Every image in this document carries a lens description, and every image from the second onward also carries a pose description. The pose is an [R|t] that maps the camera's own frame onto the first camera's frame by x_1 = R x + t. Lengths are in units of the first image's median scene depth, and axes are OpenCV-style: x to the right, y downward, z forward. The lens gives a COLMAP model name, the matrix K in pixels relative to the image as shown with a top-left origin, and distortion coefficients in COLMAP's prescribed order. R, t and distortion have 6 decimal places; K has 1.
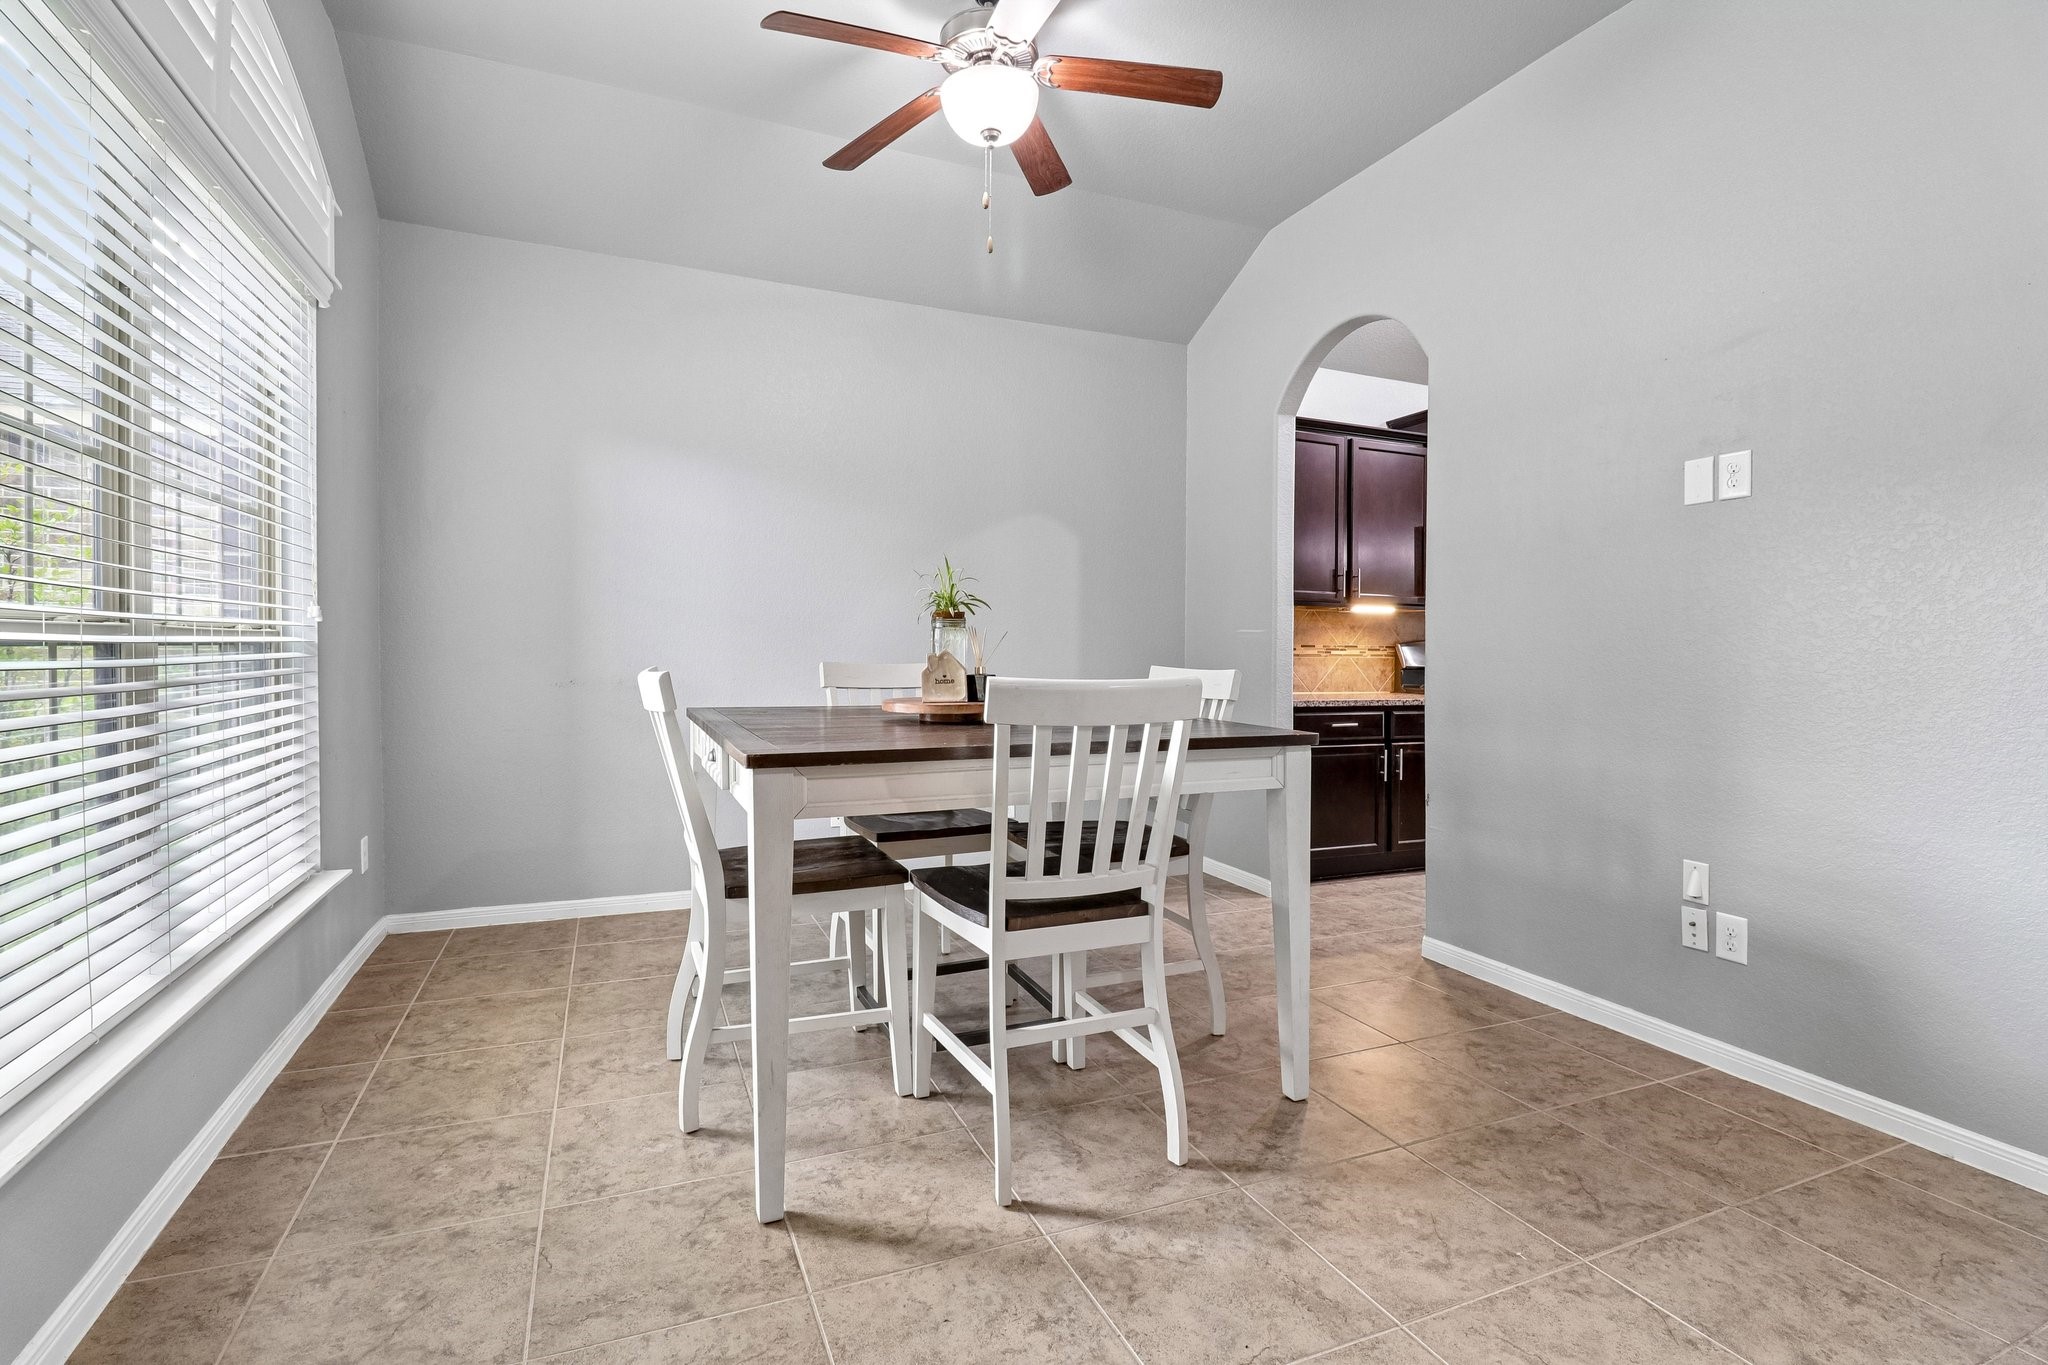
lens RADIAL K [[951.6, 0, 1031.6], [0, 951.6, 651.6], [0, 0, 1]] dist [0.036255, -0.026634]
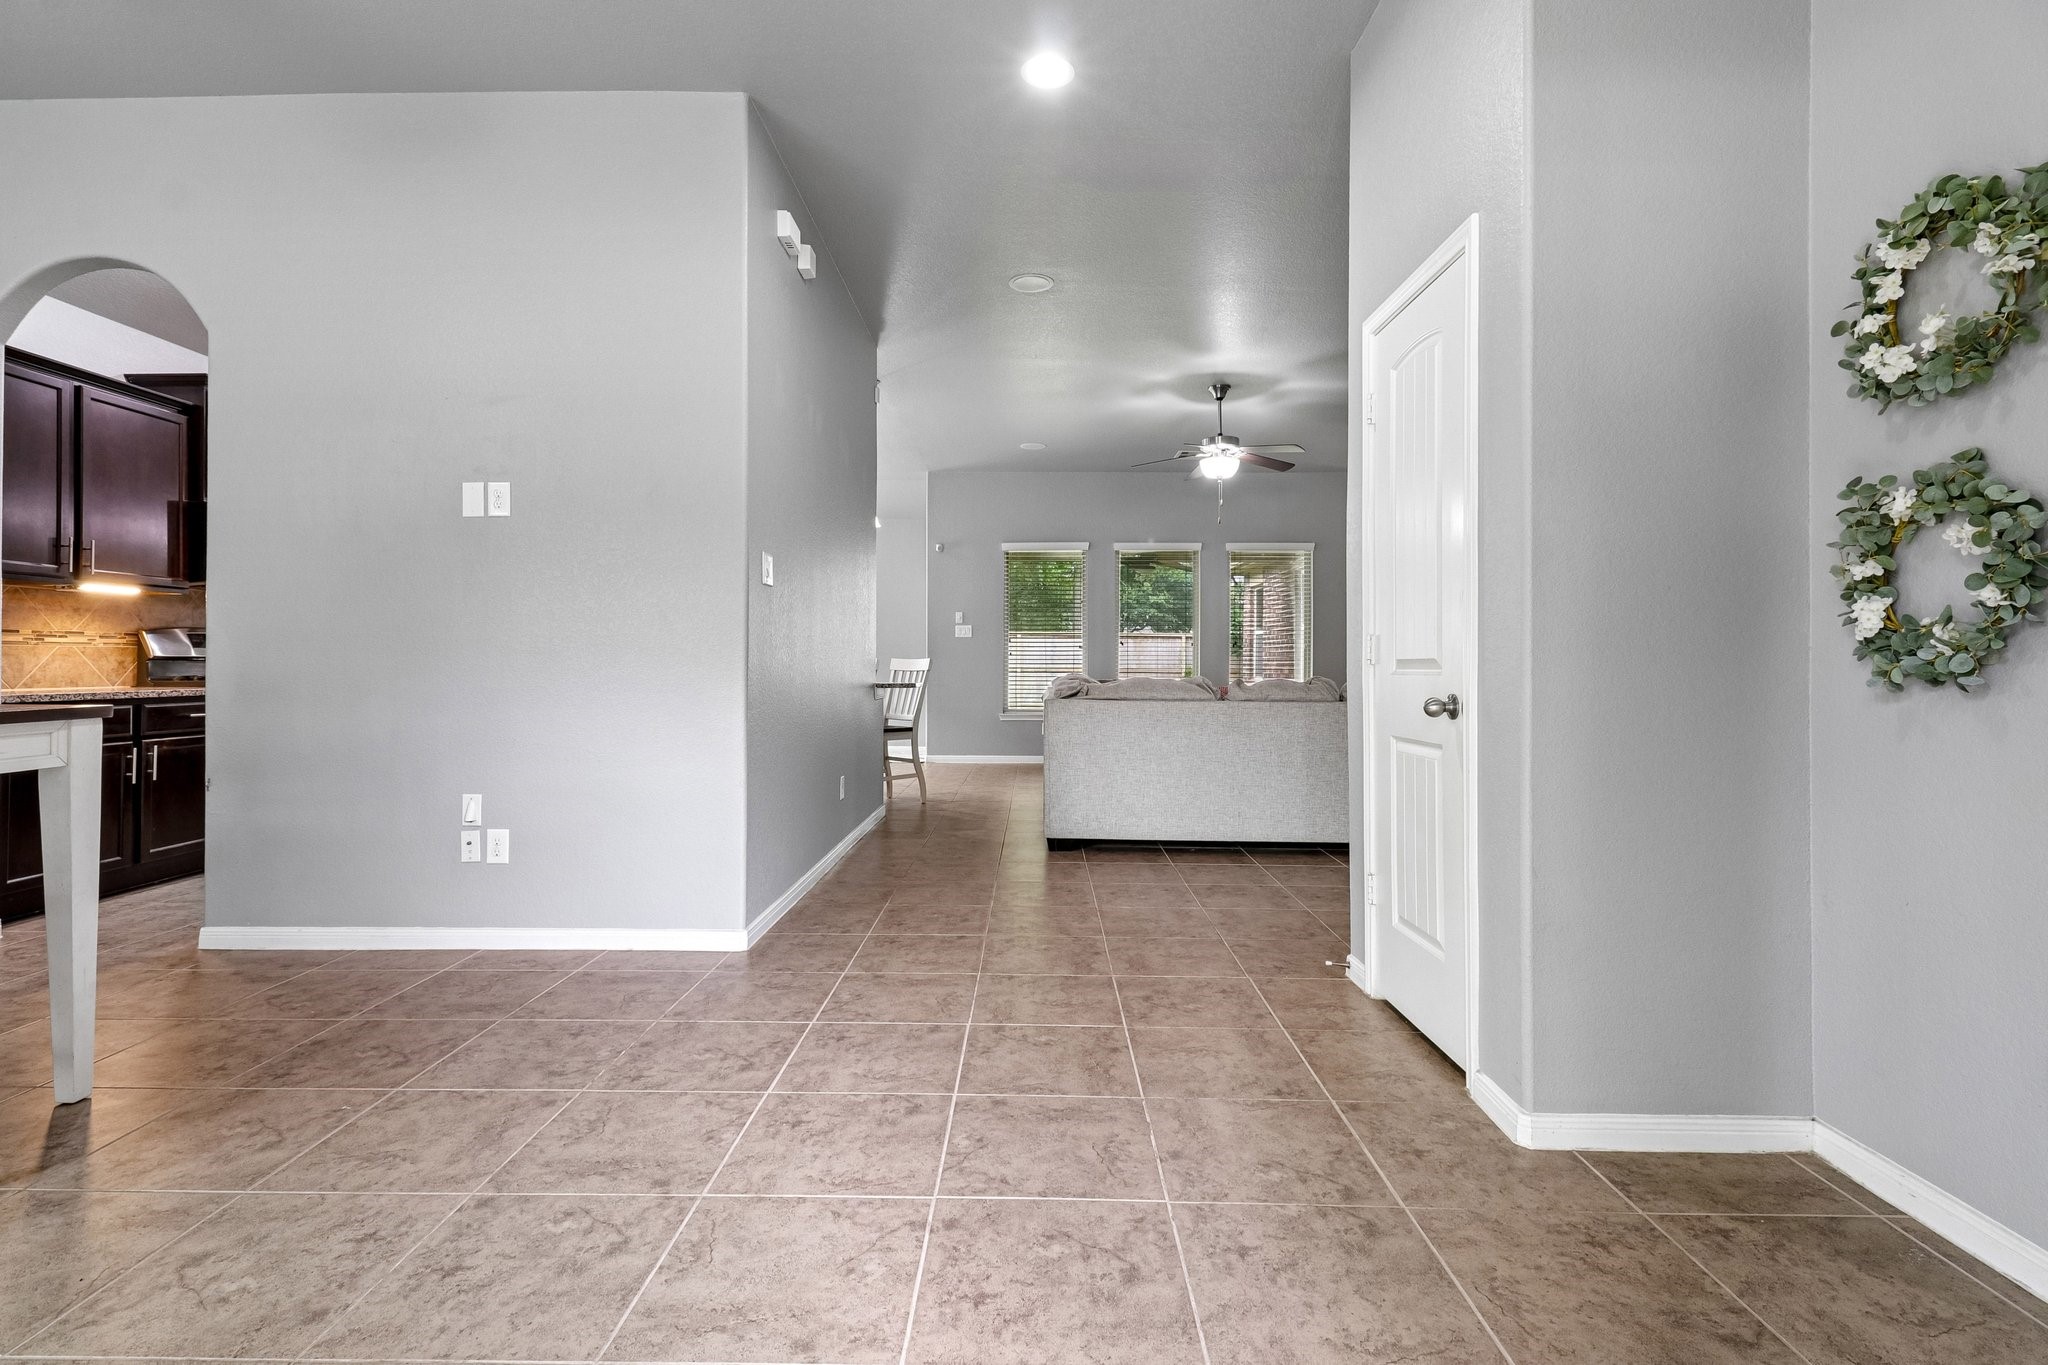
lens RADIAL K [[951.6, 0, 1031.6], [0, 951.6, 651.6], [0, 0, 1]] dist [0.036255, -0.026634]
pose [[0.408855, 0.003874, 0.912591, -0.177955], [0.002330, 0.999983, -0.005289, 0.035101], [-0.912596, 0.004289, 0.408839, -0.210082]]
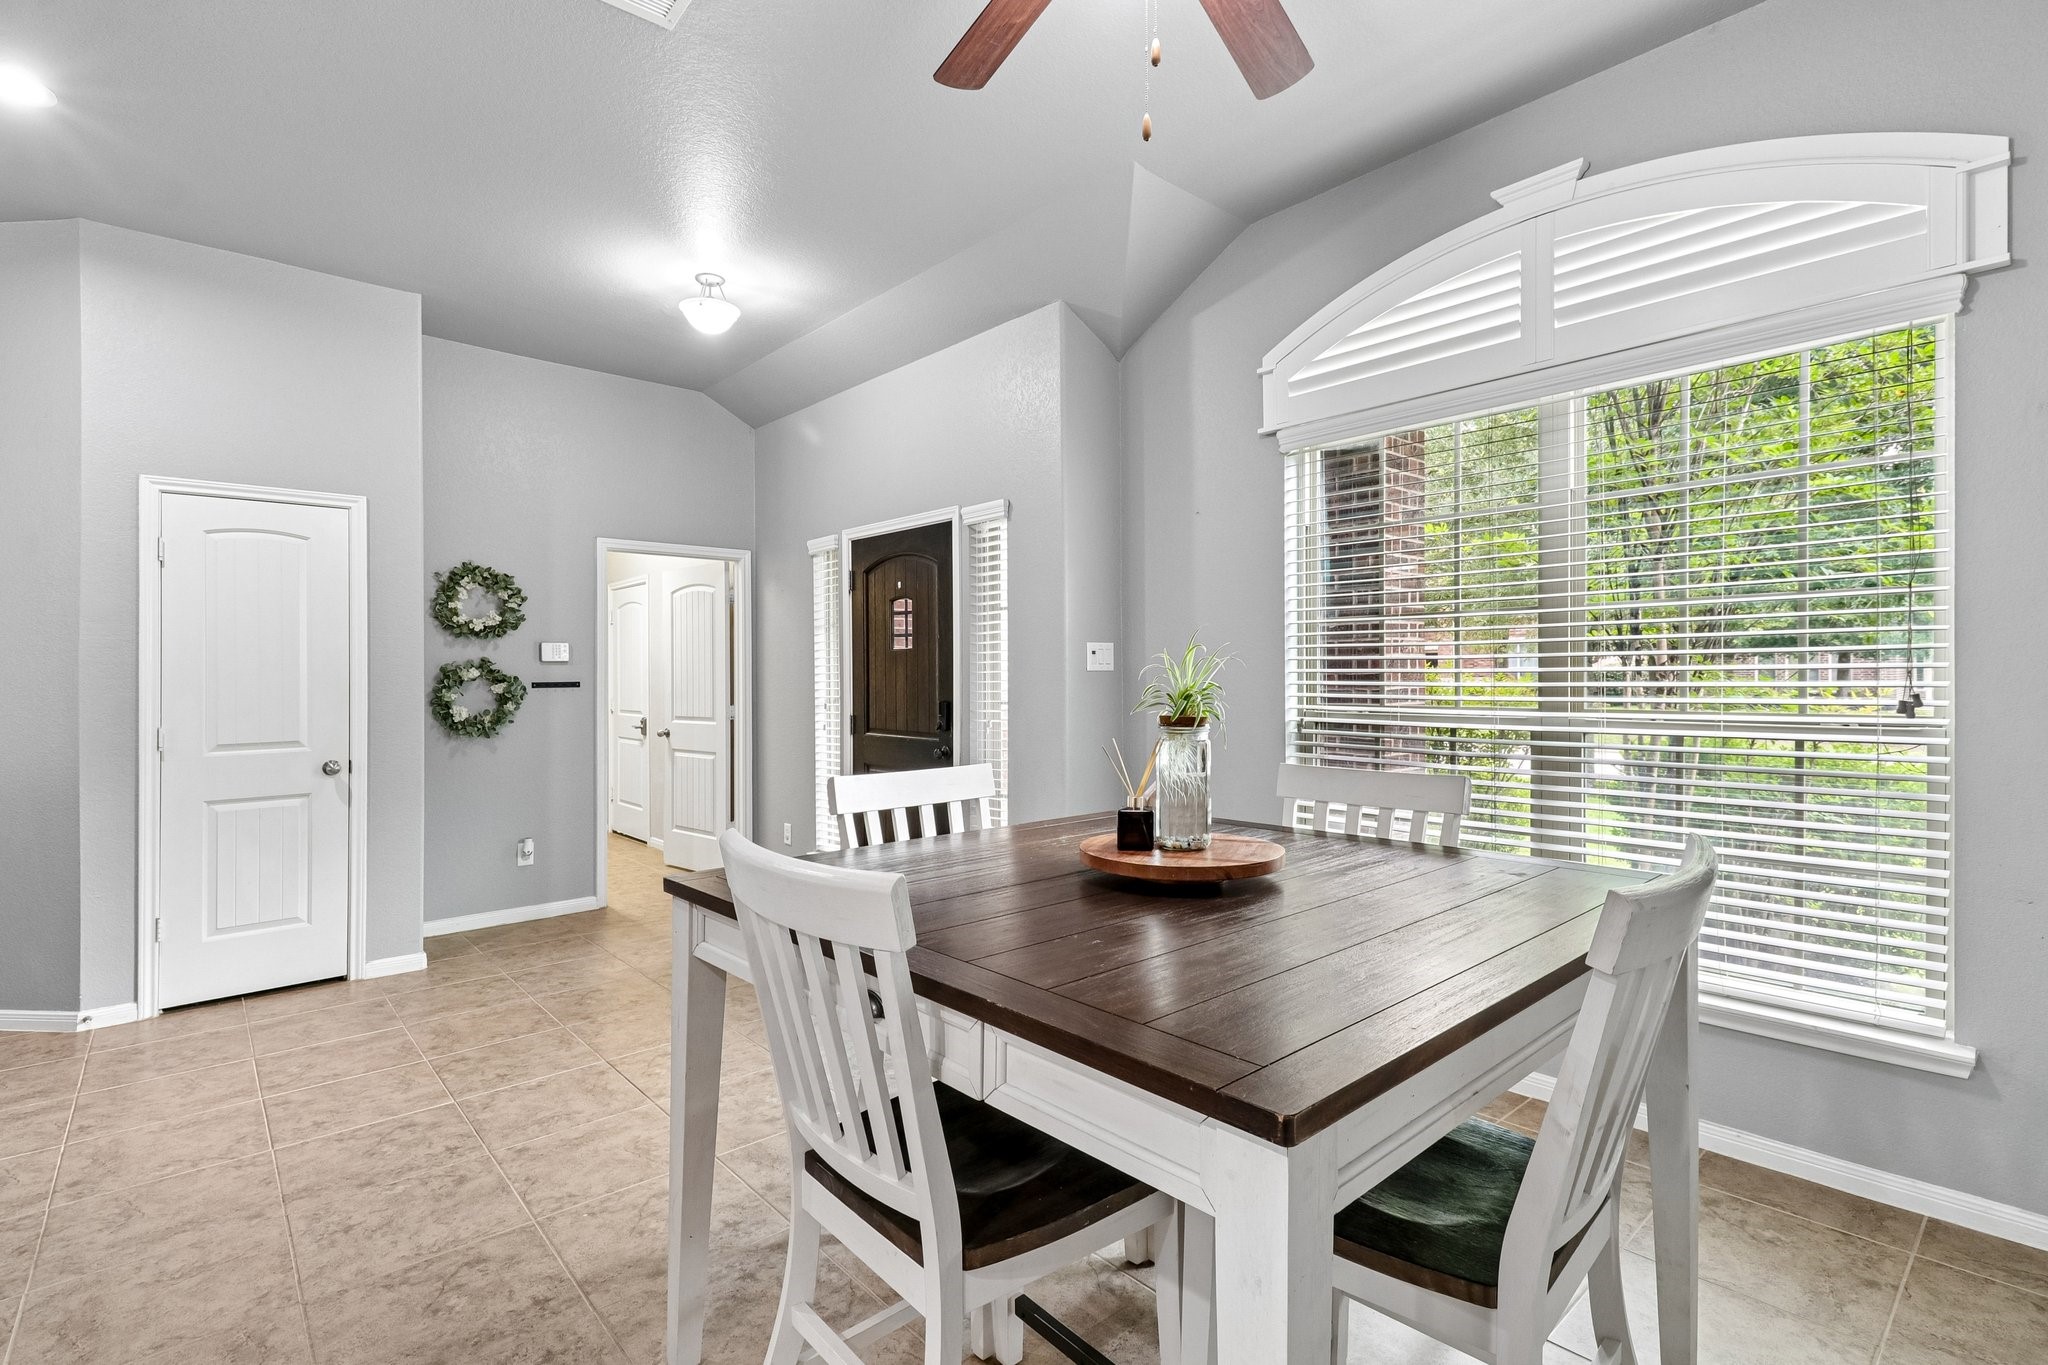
lens RADIAL K [[951.6, 0, 1031.6], [0, 951.6, 651.6], [0, 0, 1]] dist [0.036255, -0.026634]
pose [[-0.950109, -0.009990, -0.311757, 0.234040], [-0.002499, 0.999699, -0.024420, -0.072026], [0.311907, -0.022422, -0.949848, 1.659911]]
